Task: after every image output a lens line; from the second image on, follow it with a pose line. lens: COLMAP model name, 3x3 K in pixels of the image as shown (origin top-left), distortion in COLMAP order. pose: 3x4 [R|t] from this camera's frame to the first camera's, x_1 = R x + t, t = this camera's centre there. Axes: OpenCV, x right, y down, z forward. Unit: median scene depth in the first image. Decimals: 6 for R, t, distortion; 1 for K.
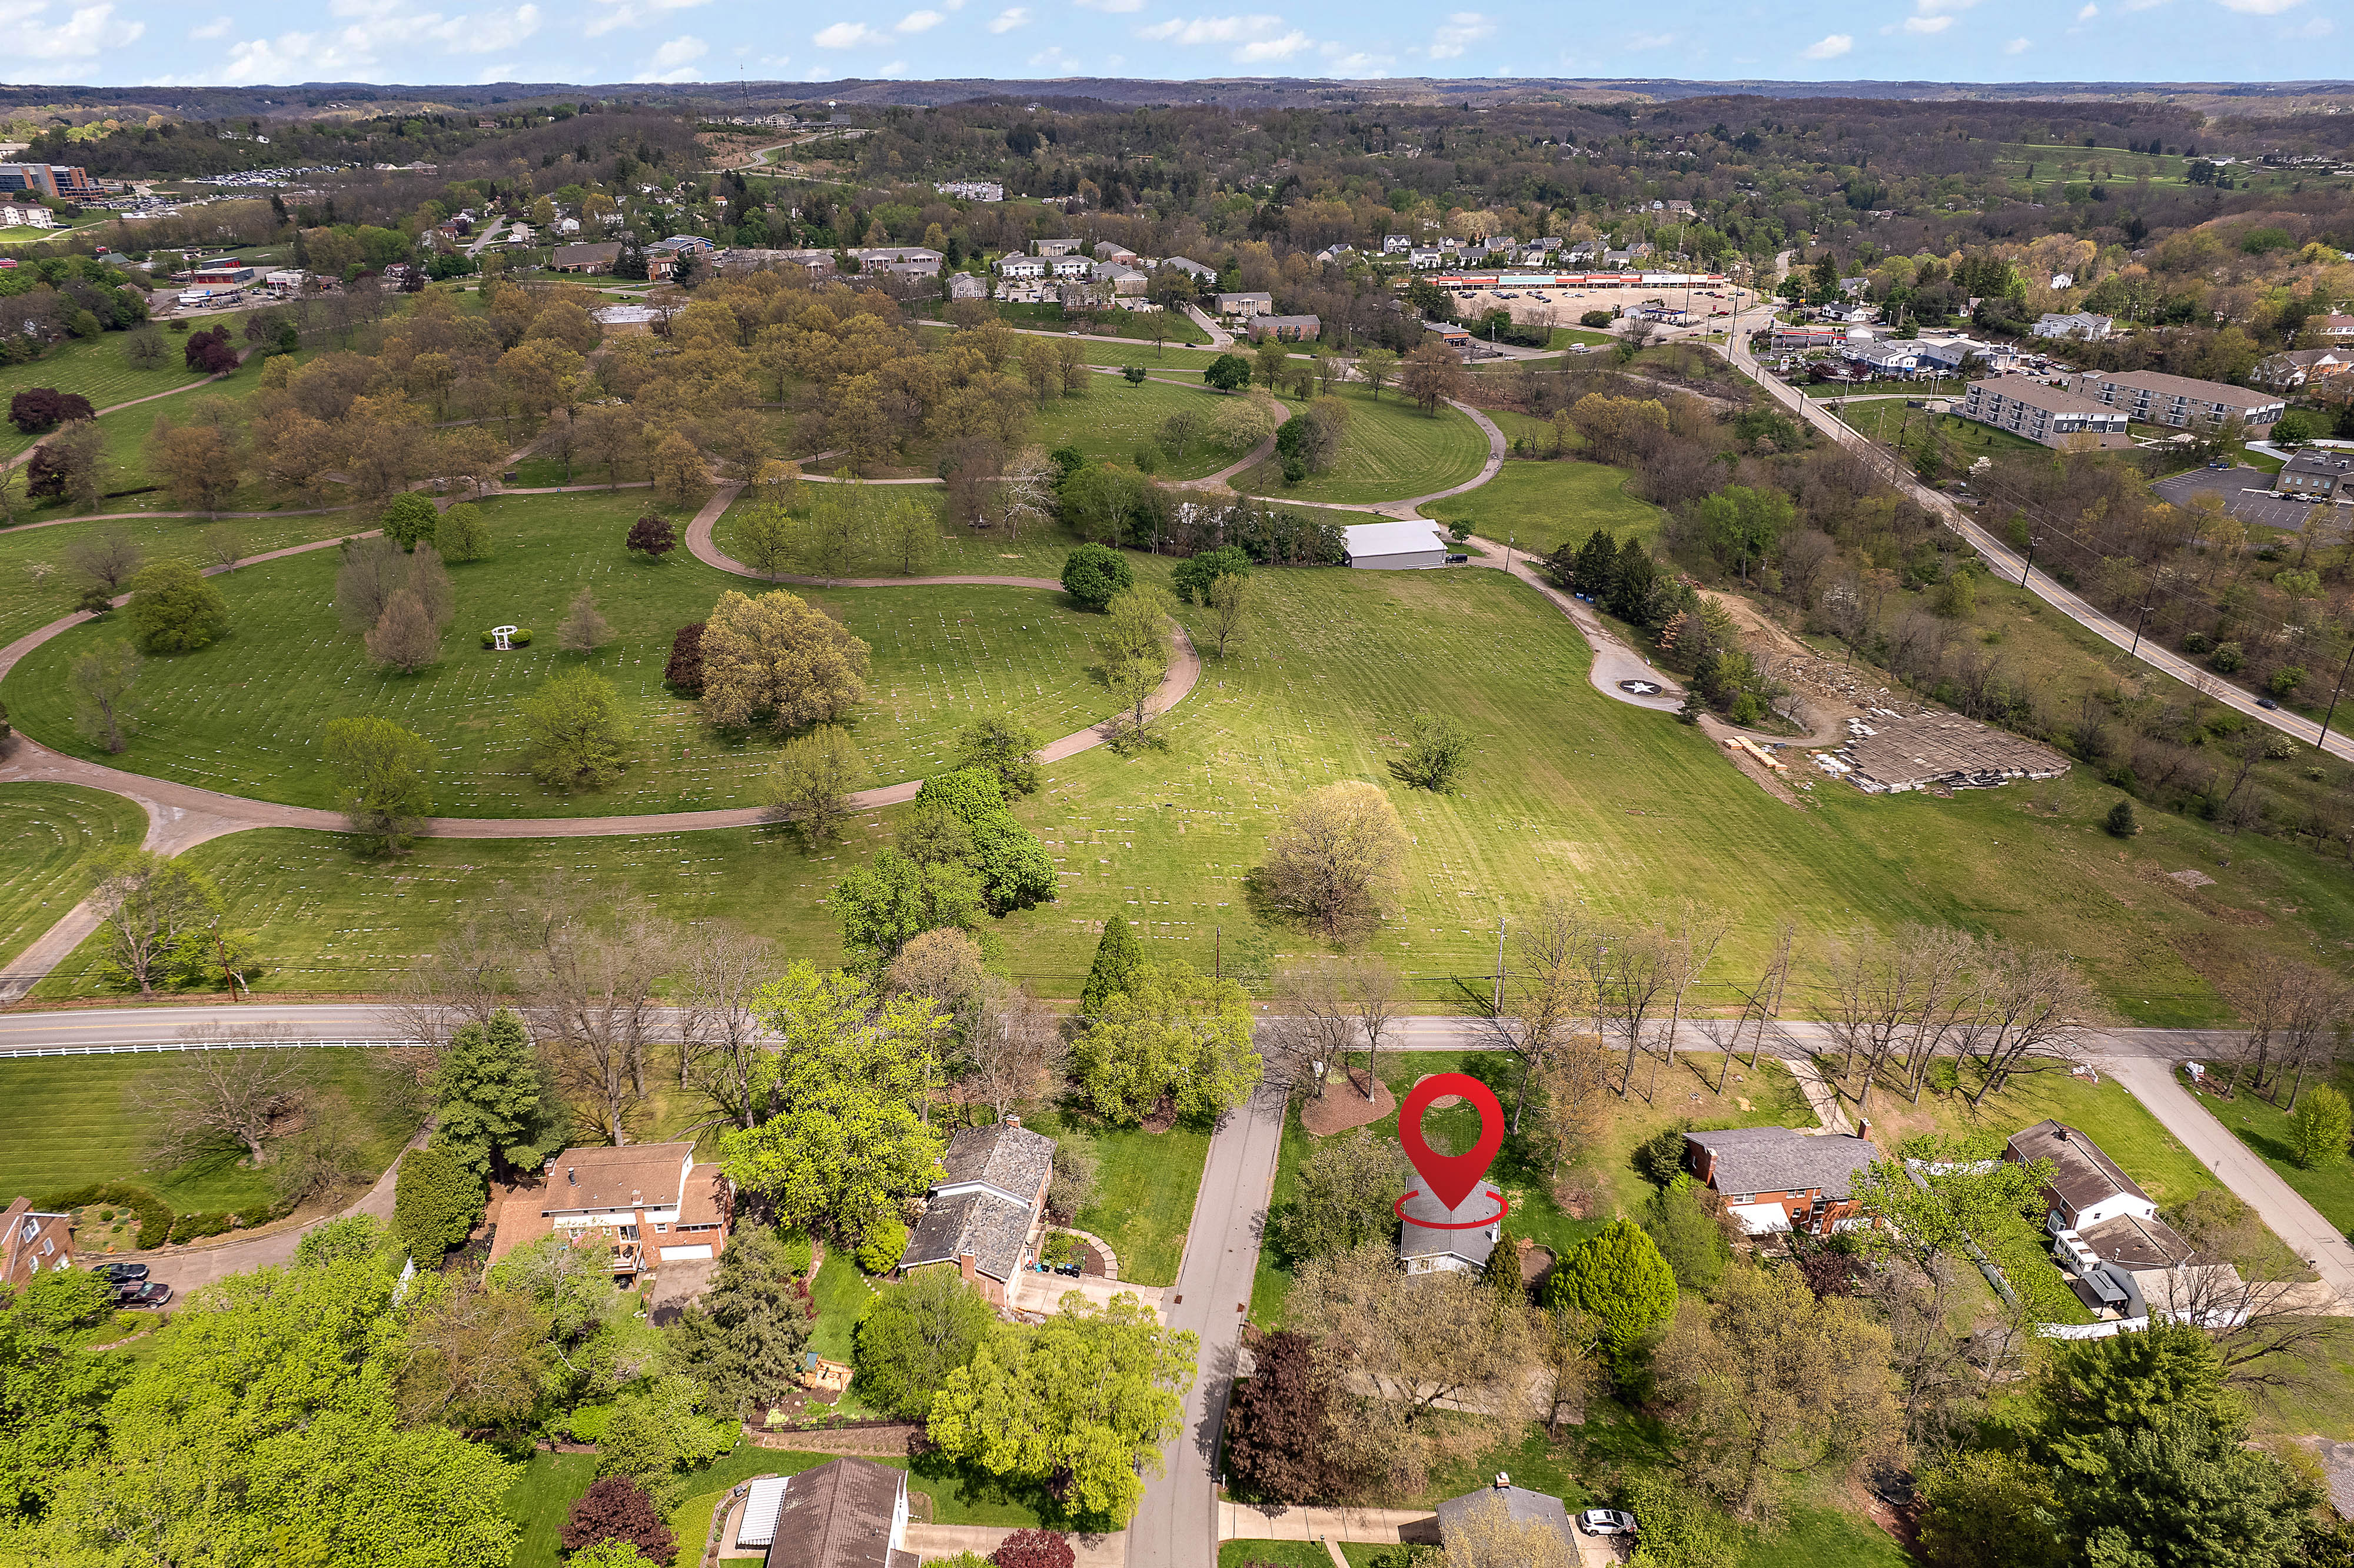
lens RADIAL K [[1524.3, 0, 1188.1], [0, 1524.3, 784.8], [0, 0, 1]] dist [-0.053240, 0.045551]
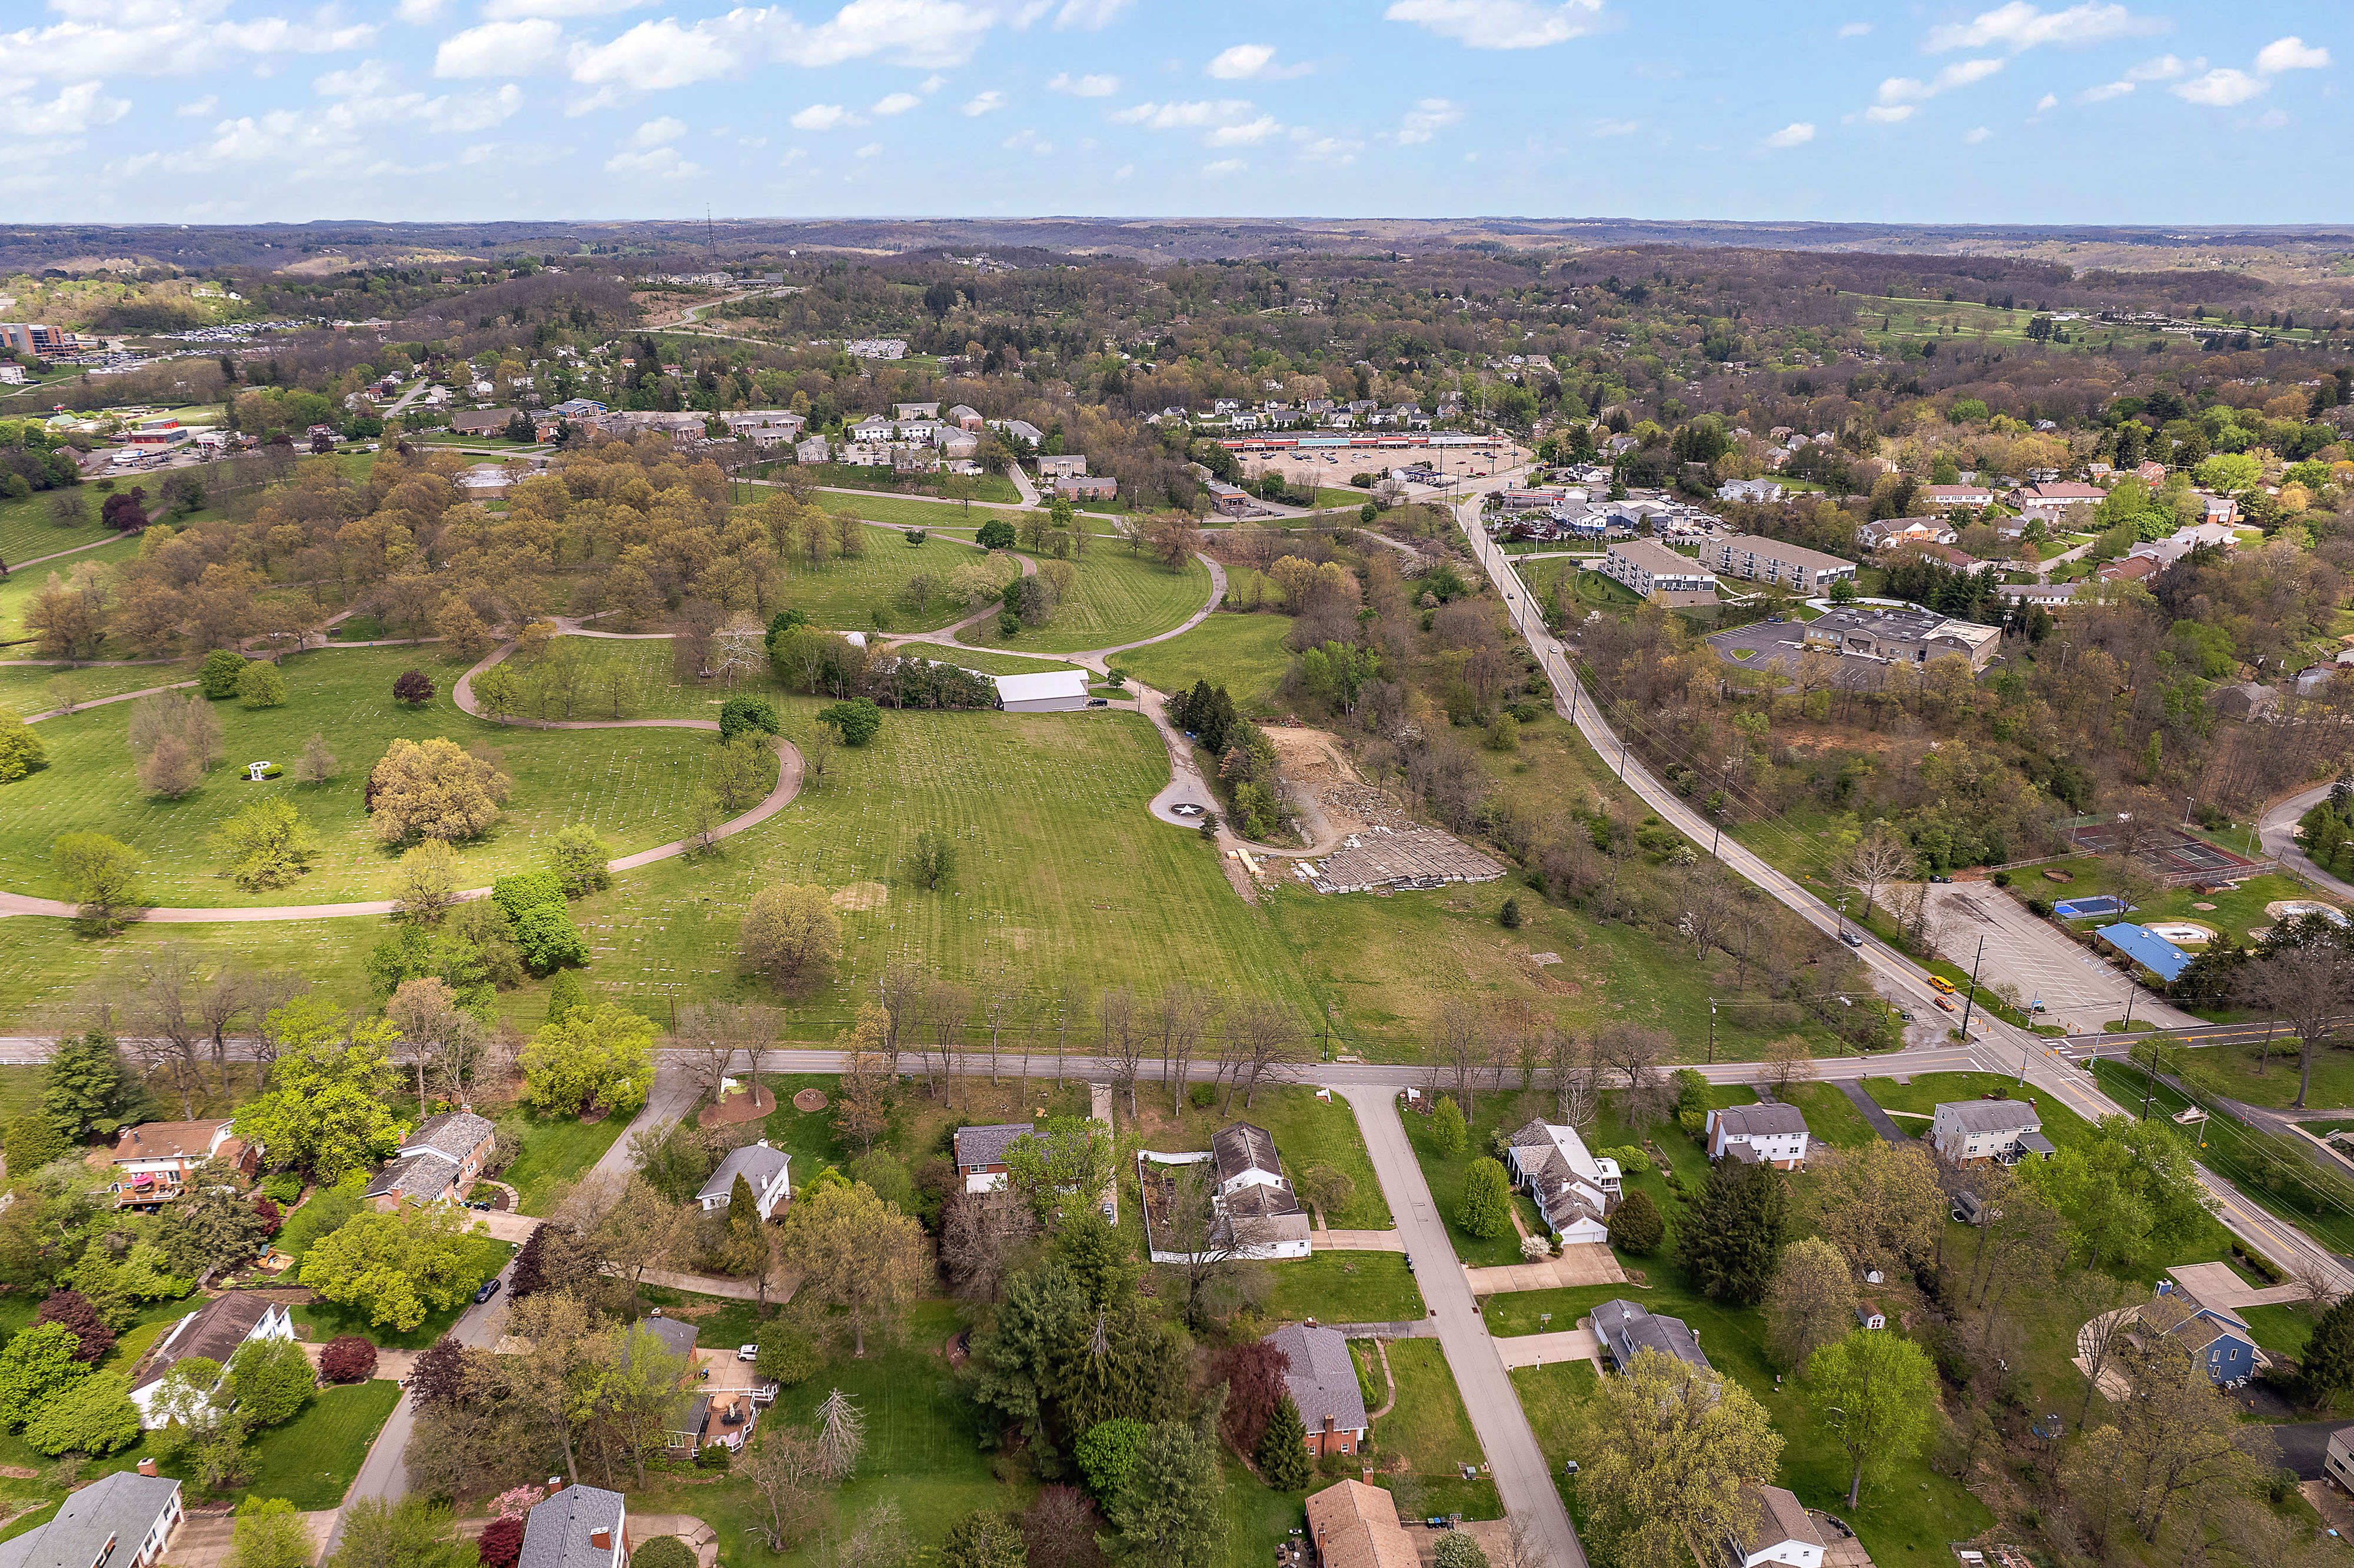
lens RADIAL K [[1524.3, 0, 1198.5], [0, 1524.3, 788.3], [0, 0, 1]] dist [-0.053240, 0.045551]
pose [[0.999960, -0.000306, 0.008929, 0.222507], [0.000962, 0.997290, -0.073561, 0.007774], [-0.008883, 0.073566, 0.997251, -0.184421]]
